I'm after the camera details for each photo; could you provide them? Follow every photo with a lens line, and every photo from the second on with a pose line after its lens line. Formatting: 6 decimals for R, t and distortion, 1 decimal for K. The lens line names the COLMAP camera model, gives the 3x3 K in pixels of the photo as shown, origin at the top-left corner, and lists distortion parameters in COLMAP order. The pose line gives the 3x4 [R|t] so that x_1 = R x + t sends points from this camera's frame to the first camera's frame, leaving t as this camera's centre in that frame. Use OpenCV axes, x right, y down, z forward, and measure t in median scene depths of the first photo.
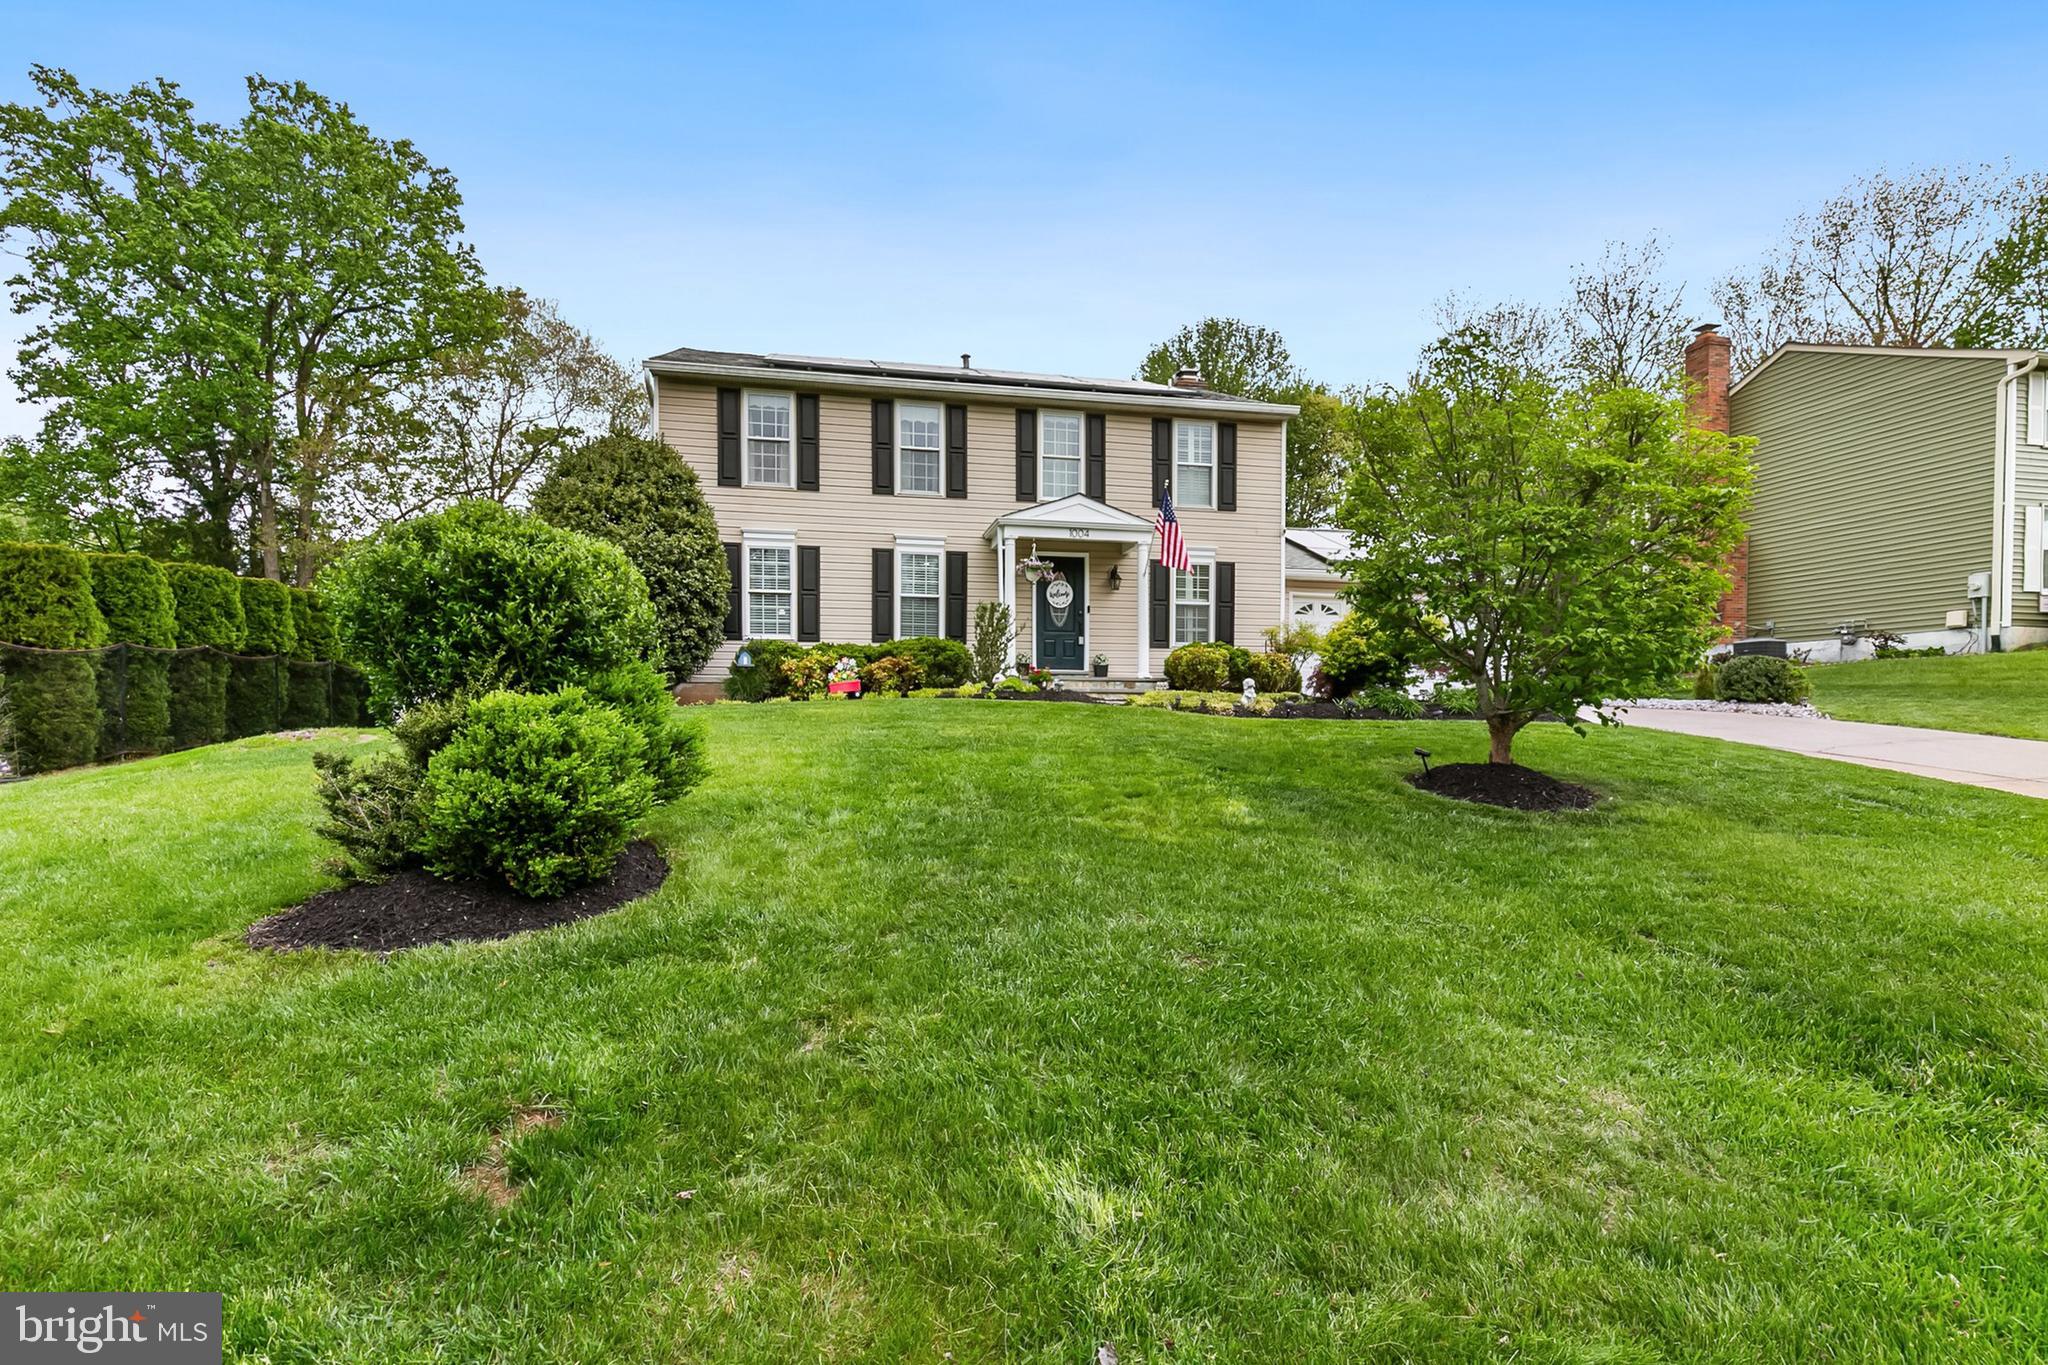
lens RADIAL K [[937.7, 0, 1048.3], [0, 937.7, 717.8], [0, 0, 1]] dist [0.011738, 0.000130]
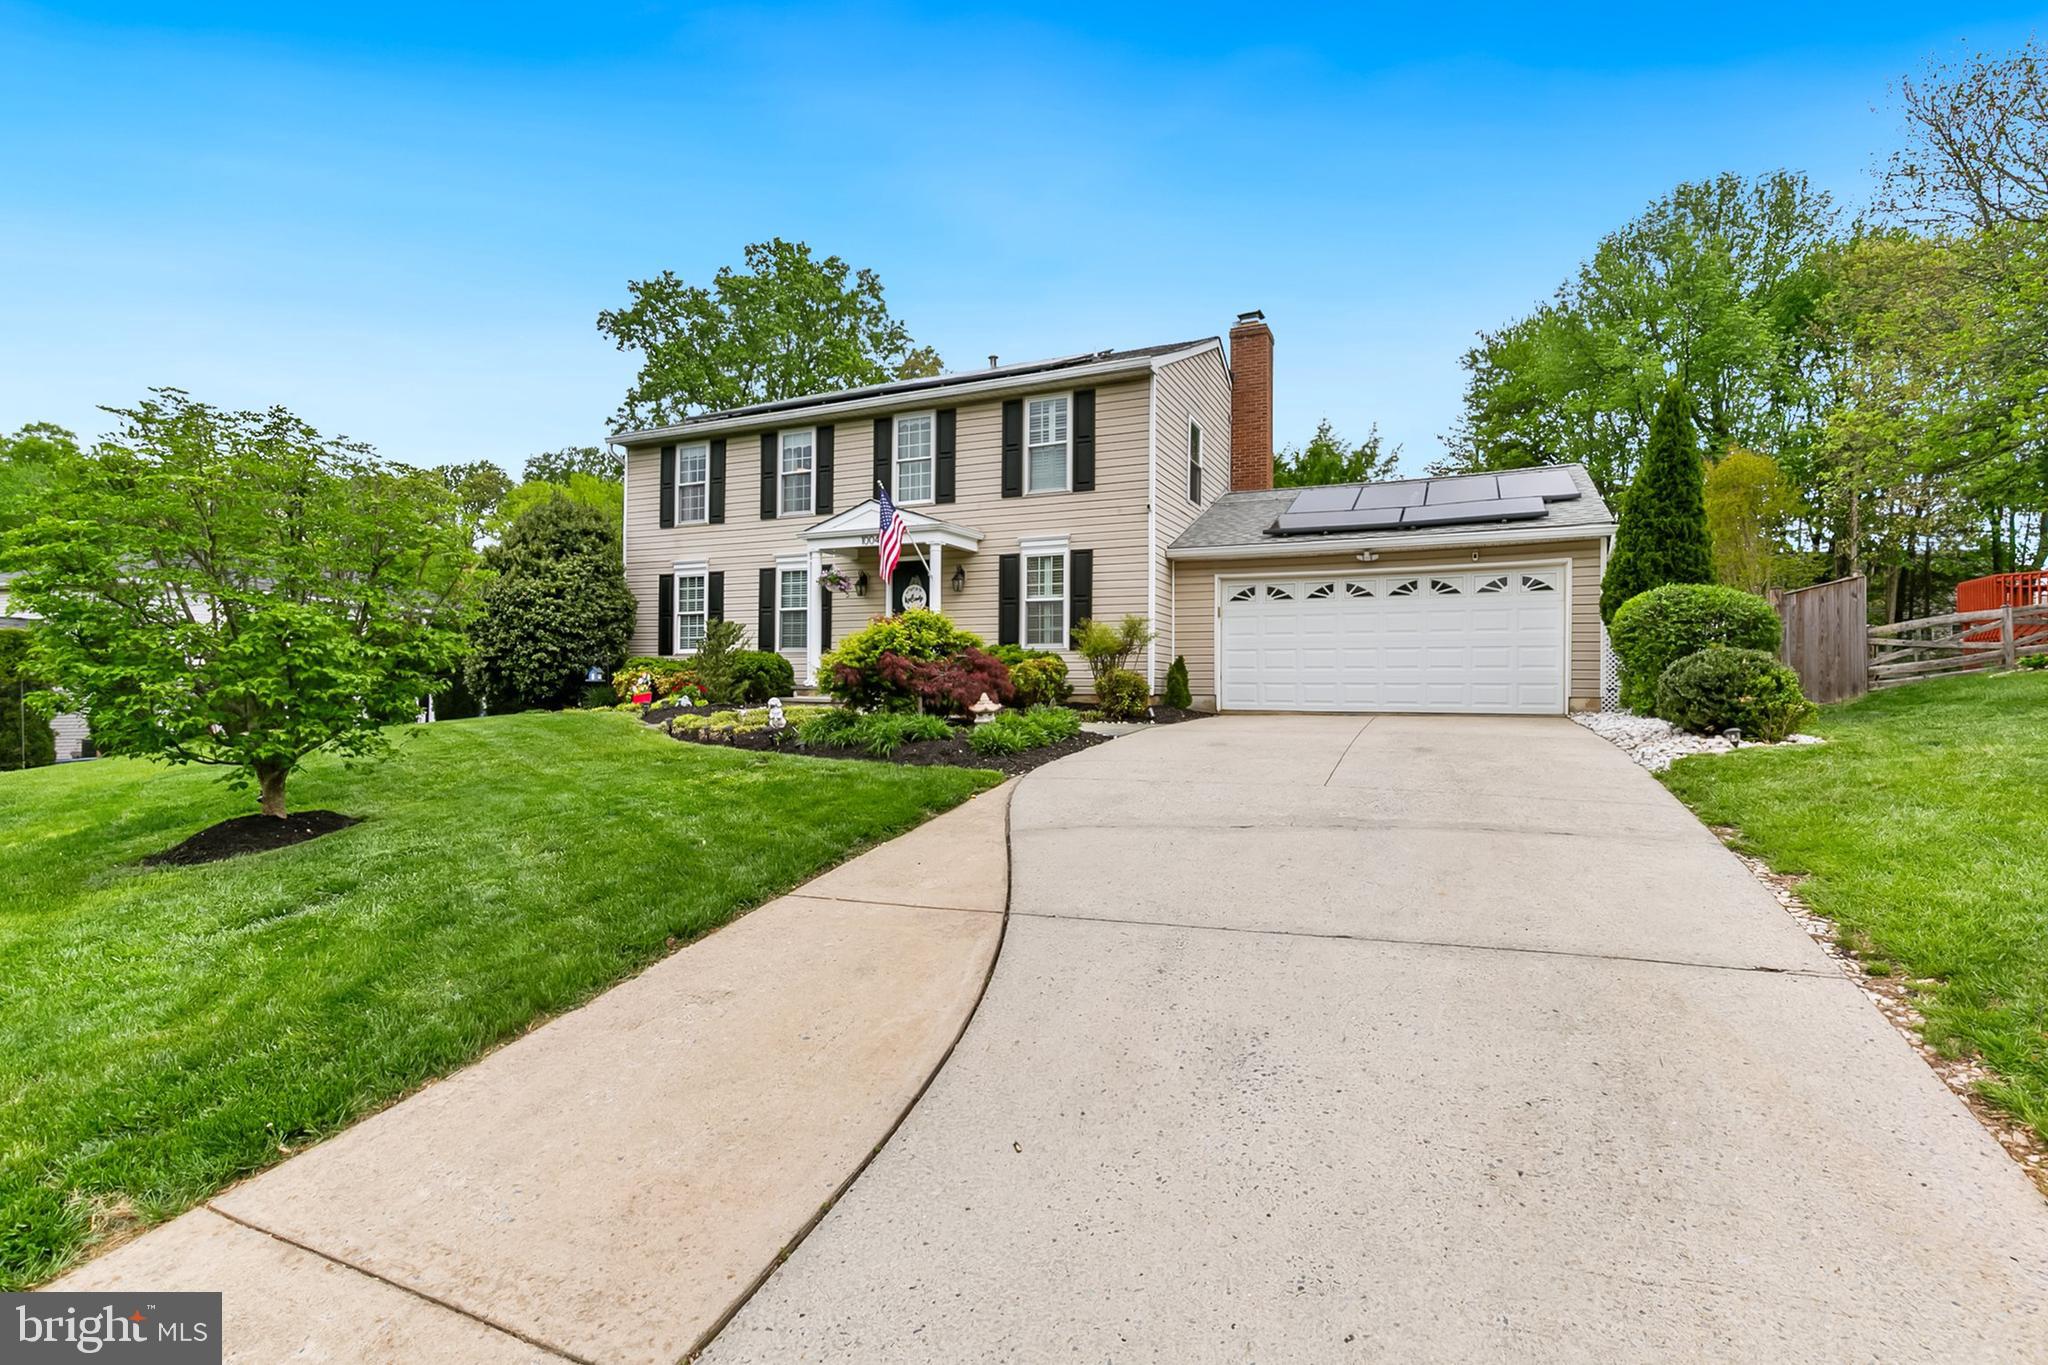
lens RADIAL K [[967.1, 0, 1054.8], [0, 967.1, 678.6], [0, 0, 1]] dist [-0.004590, -0.000504]
pose [[0.803196, -0.004073, -0.595701, 0.752237], [-0.007140, 0.999839, -0.016463, -0.034840], [0.595672, 0.017476, 0.803037, 0.291424]]
